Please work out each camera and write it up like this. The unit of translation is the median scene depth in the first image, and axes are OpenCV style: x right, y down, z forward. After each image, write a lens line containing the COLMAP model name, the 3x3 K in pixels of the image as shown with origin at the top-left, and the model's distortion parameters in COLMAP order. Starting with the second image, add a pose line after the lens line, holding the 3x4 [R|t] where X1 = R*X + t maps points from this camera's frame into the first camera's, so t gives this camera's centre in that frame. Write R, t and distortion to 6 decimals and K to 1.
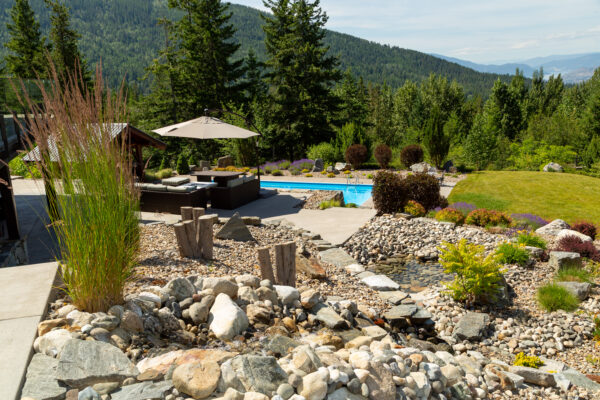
lens RADIAL K [[541.4, 0, 302.4], [0, 541.4, 196.9], [0, 0, 1]] dist [0.008959, 0.009820]
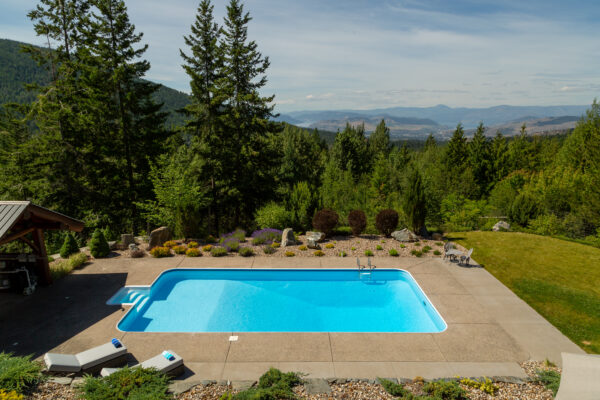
lens RADIAL K [[400.4, 0, 302.0], [0, 400.4, 203.5], [0, 0, 1]] dist [0.007639, -0.000837]
pose [[0.914147, -0.035179, 0.403854, -0.170267], [0.040572, 0.999165, -0.004804, -0.090158], [-0.403348, 0.020777, 0.914811, 0.358853]]
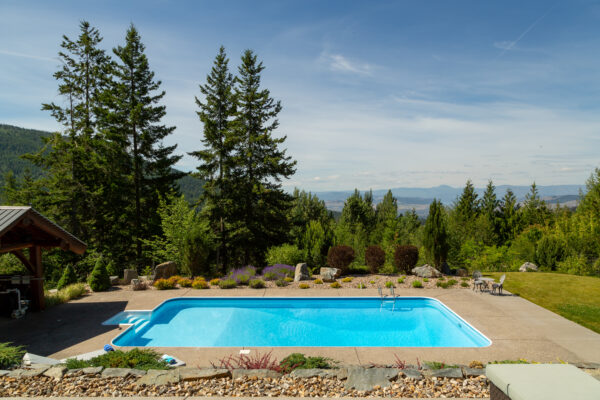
lens RADIAL K [[400.4, 0, 302.3], [0, 400.4, 202.3], [0, 0, 1]] dist [0.007639, -0.000837]
pose [[0.920403, 0.038031, 0.389116, -0.169567], [0.046290, 0.977657, -0.205047, -0.032218], [-0.388220, 0.206738, 0.898078, 0.389657]]
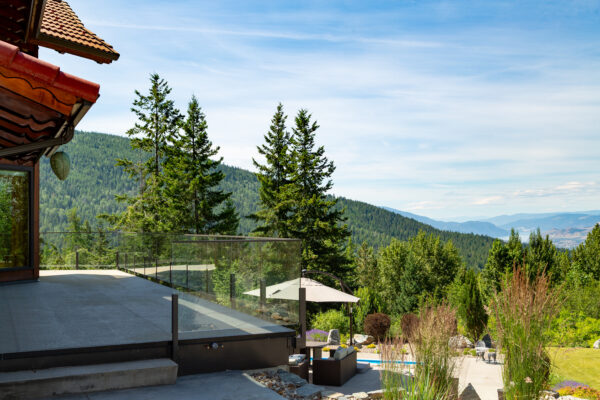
lens RADIAL K [[674.2, 0, 303.3], [0, 674.2, 197.4], [0, 0, 1]] dist [0.025983, 0.000000]
pose [[0.993328, 0.035631, 0.109679, -0.117817], [-0.005519, 0.964669, -0.263406, 0.006550], [-0.115189, 0.261044, 0.958430, -0.038875]]
